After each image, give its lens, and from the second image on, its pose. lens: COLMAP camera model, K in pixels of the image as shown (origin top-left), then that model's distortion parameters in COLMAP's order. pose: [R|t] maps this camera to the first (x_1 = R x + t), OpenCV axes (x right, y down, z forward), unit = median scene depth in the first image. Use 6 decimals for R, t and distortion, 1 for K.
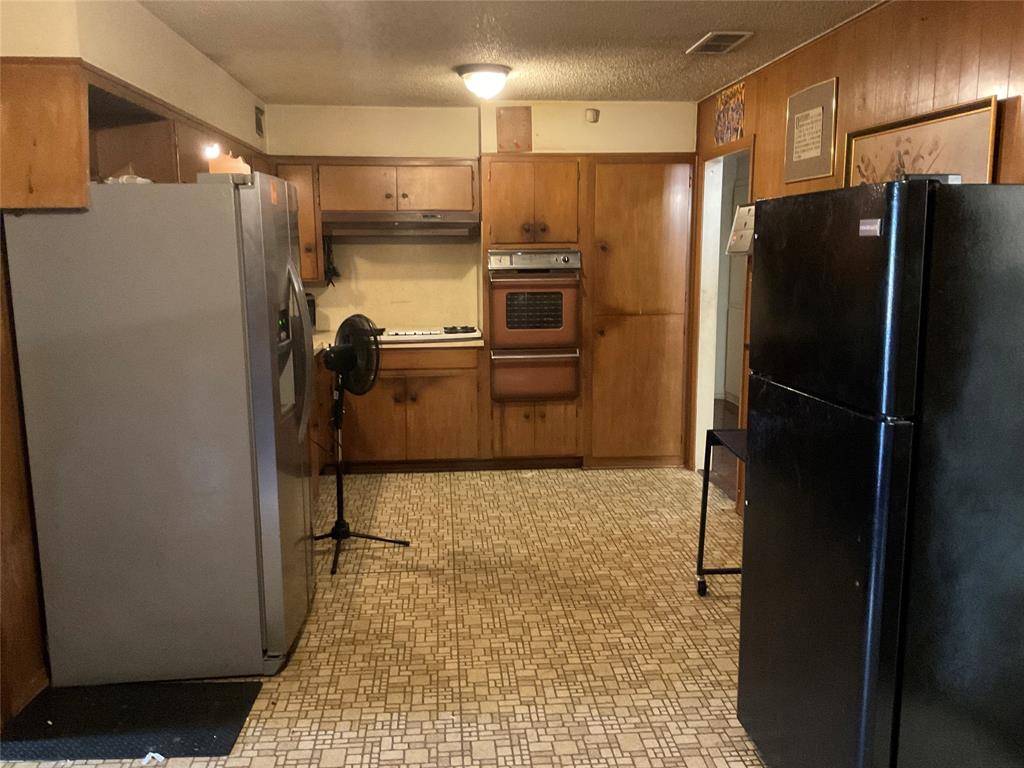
lens RADIAL K [[851.6, 0, 512.0], [0, 851.6, 384.0], [0, 0, 1]] dist [0.125705, -0.248223]
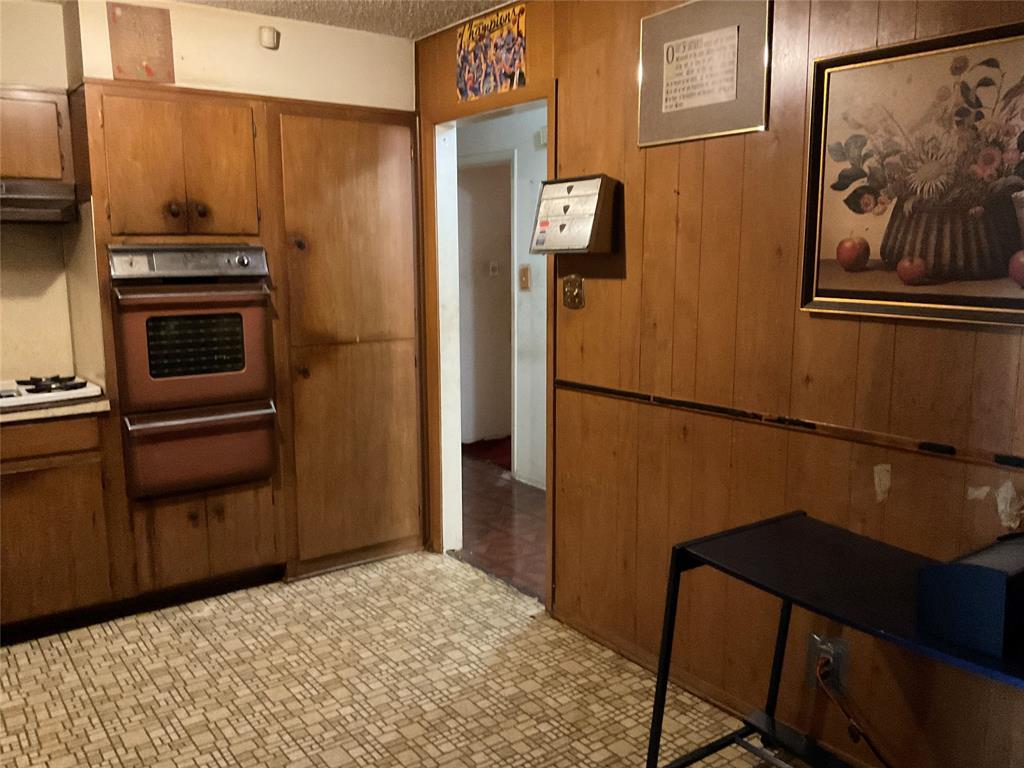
lens RADIAL K [[877.2, 0, 512.0], [0, 877.2, 384.0], [0, 0, 1]] dist [0.148318, -0.237636]
pose [[0.859091, -0.075860, 0.506170, -0.105766], [0.083768, 0.996460, 0.007167, -0.043436], [-0.504922, 0.036243, 0.862404, 0.333635]]
